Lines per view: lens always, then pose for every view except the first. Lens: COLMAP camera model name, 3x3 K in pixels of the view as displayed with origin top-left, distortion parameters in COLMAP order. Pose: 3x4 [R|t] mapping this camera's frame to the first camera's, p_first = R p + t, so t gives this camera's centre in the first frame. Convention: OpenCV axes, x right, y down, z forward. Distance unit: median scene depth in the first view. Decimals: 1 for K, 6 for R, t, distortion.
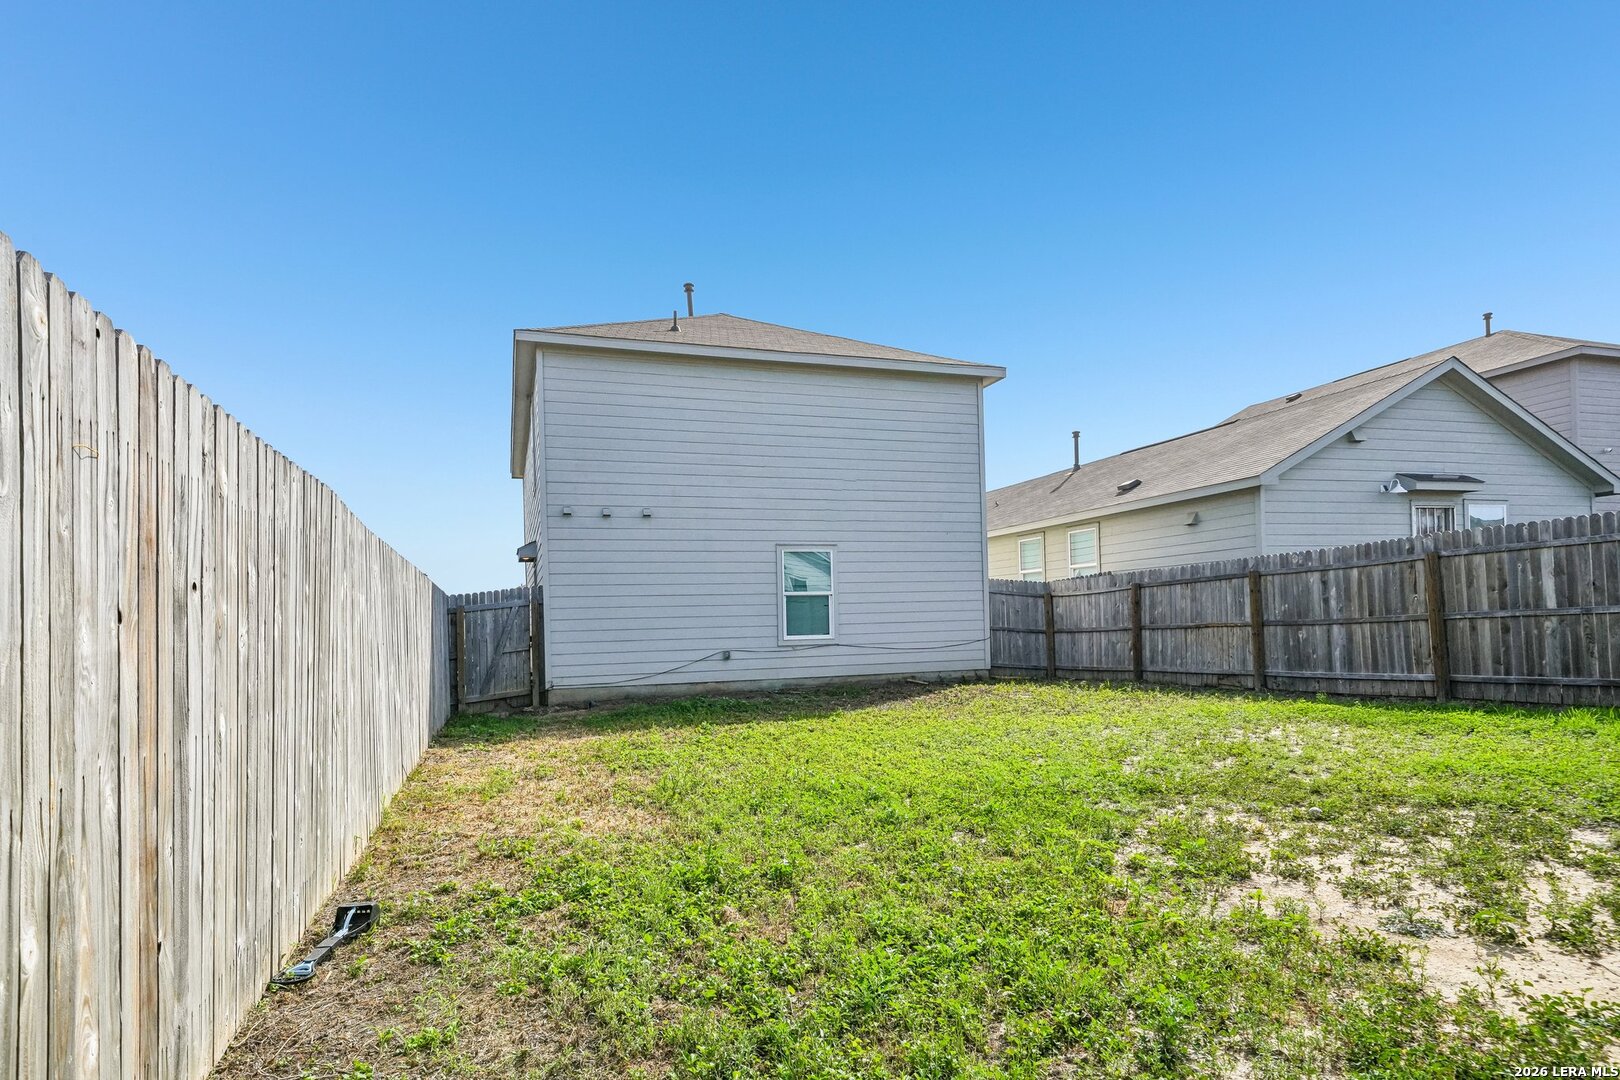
lens RADIAL K [[862.1, 0, 804.7], [0, 862.1, 542.0], [0, 0, 1]] dist [-0.000083, 0.000396]
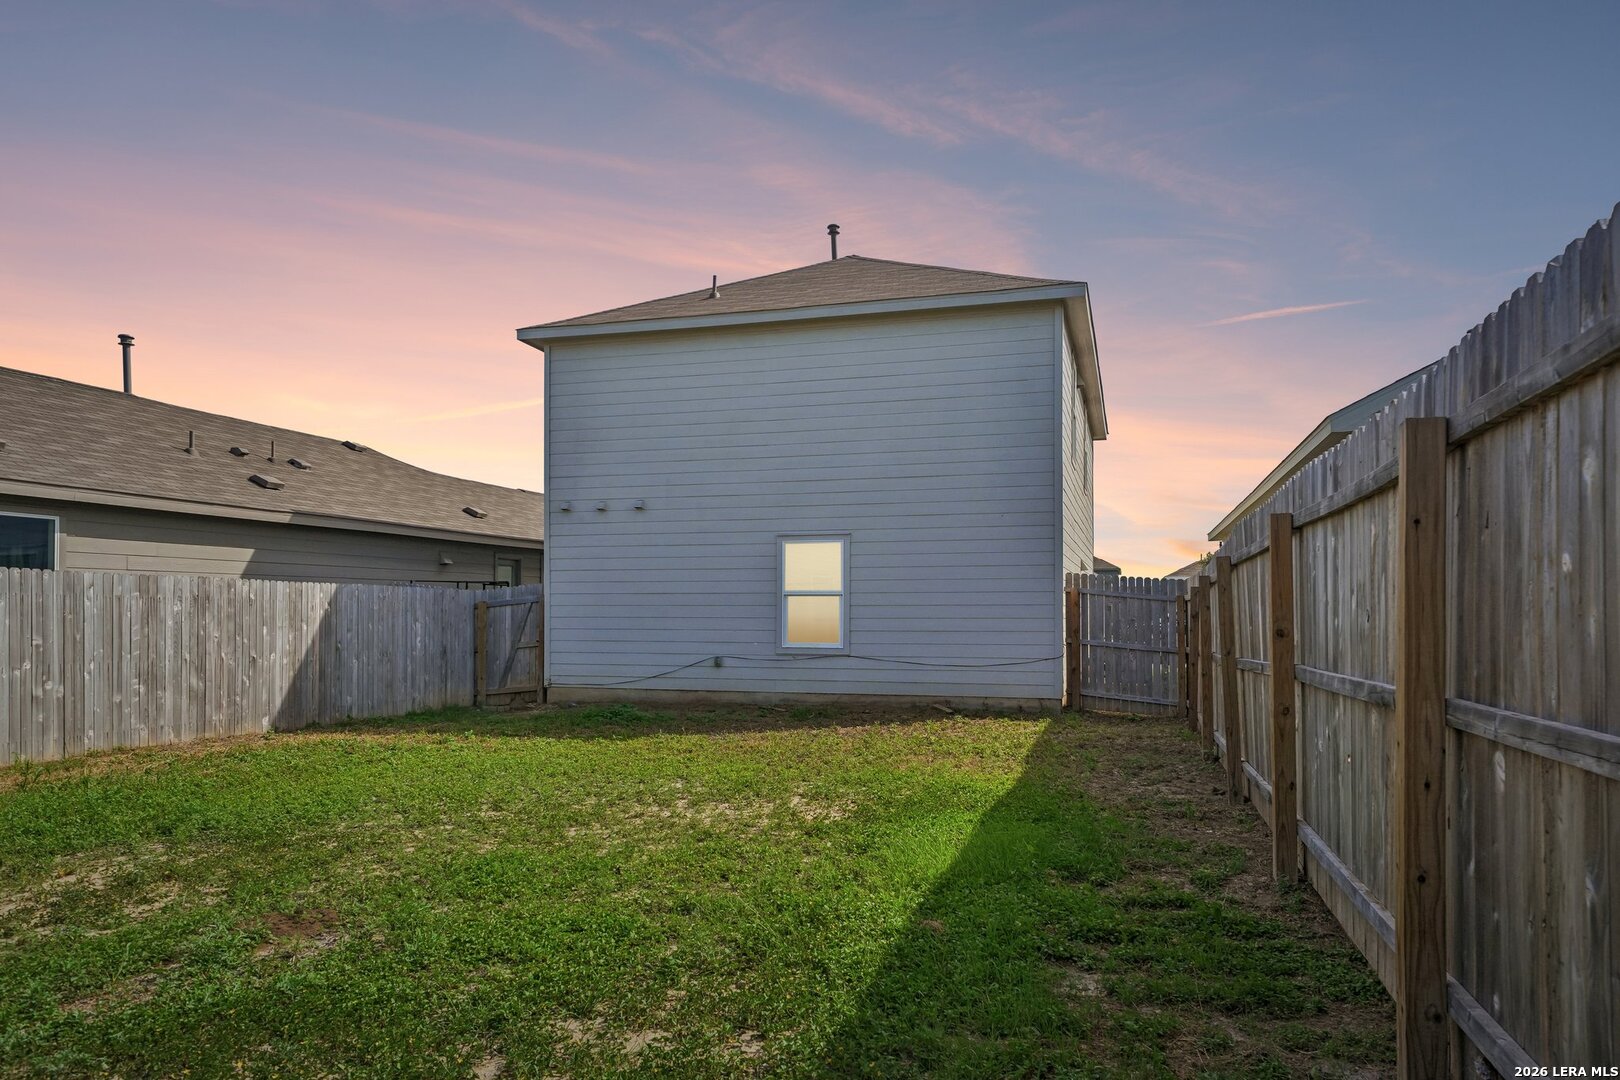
lens RADIAL K [[1057.7, 0, 798.8], [0, 1057.7, 502.8], [0, 0, 1]] dist [0.011288, 0.002195]
pose [[0.818982, -0.031799, -0.572938, 0.603726], [0.031758, 0.999445, -0.010075, -0.018523], [0.572940, -0.009945, 0.819537, 0.153953]]
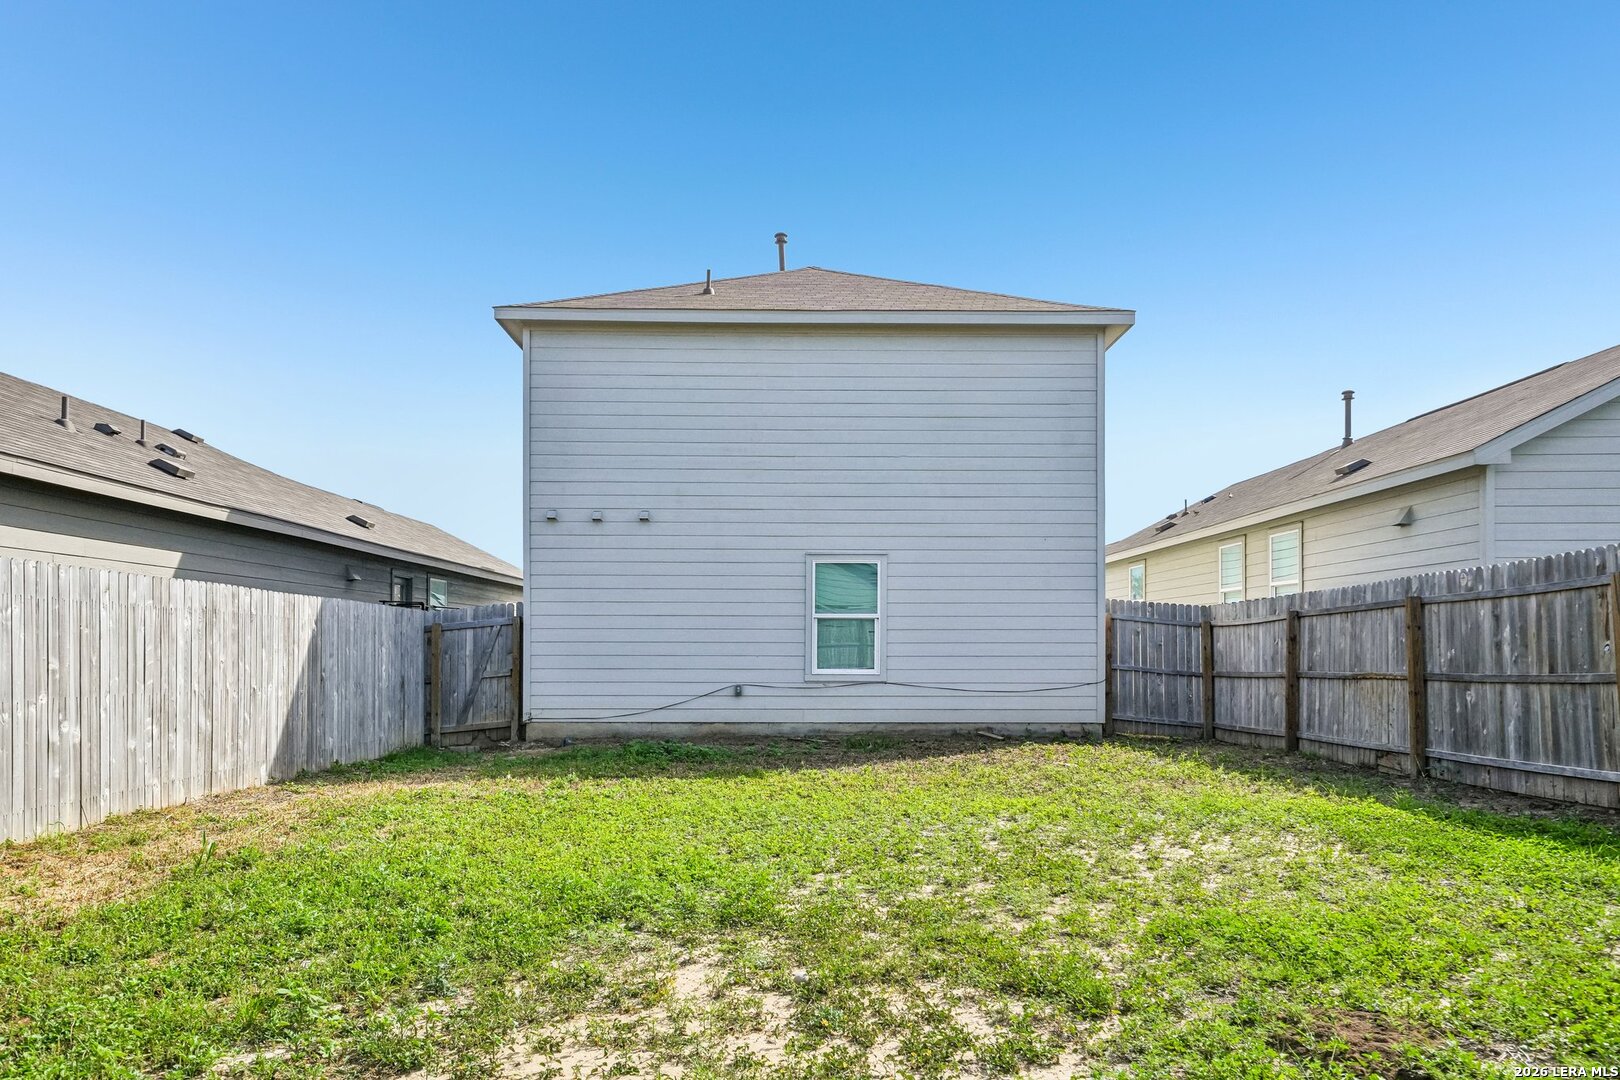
lens RADIAL K [[1050.6, 0, 816.9], [0, 1050.6, 545.7], [0, 0, 1]] dist [0.009020, -0.002855]
pose [[0.952993, -0.001148, -0.302991, 0.277749], [0.001681, 0.999997, 0.001500, -0.006171], [0.302989, -0.001939, 0.952992, 0.079611]]
